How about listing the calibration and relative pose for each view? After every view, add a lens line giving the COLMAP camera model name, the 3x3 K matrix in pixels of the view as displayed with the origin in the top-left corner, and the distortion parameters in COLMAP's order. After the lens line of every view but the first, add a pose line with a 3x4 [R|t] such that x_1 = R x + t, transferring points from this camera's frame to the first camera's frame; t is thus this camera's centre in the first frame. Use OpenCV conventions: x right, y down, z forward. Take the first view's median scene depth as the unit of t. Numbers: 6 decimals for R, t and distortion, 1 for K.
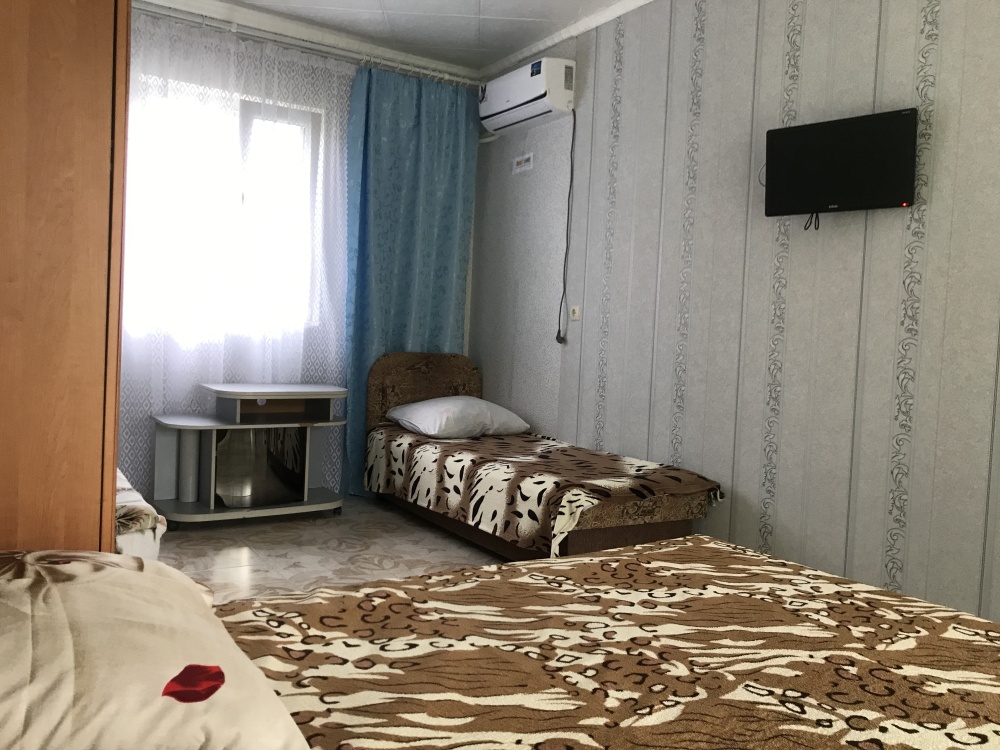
lens RADIAL K [[823.2, 0, 498.3], [0, 823.2, 367.0], [0, 0, 1]] dist [0.027728, -0.024147]
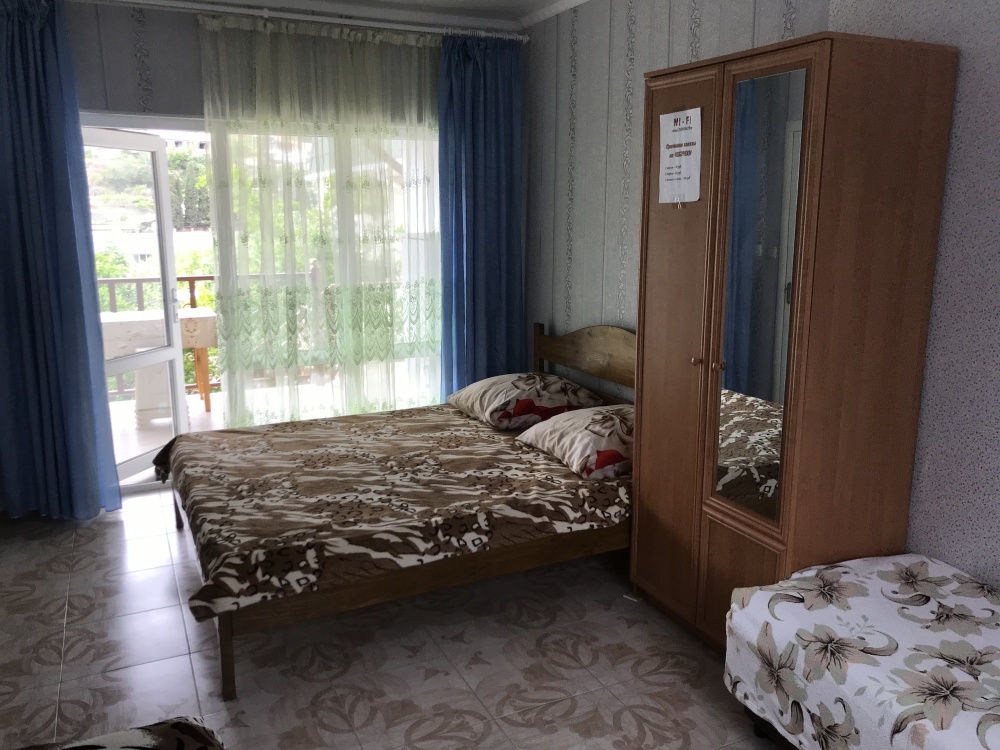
lens RADIAL K [[804.3, 0, 498.2], [0, 804.3, 363.0], [0, 0, 1]] dist [0.050439, -0.044555]
pose [[-0.991746, -0.067442, 0.109050, -0.143740], [-0.040047, 0.970872, 0.236227, -0.213722], [-0.121806, 0.229910, -0.965559, 1.266918]]
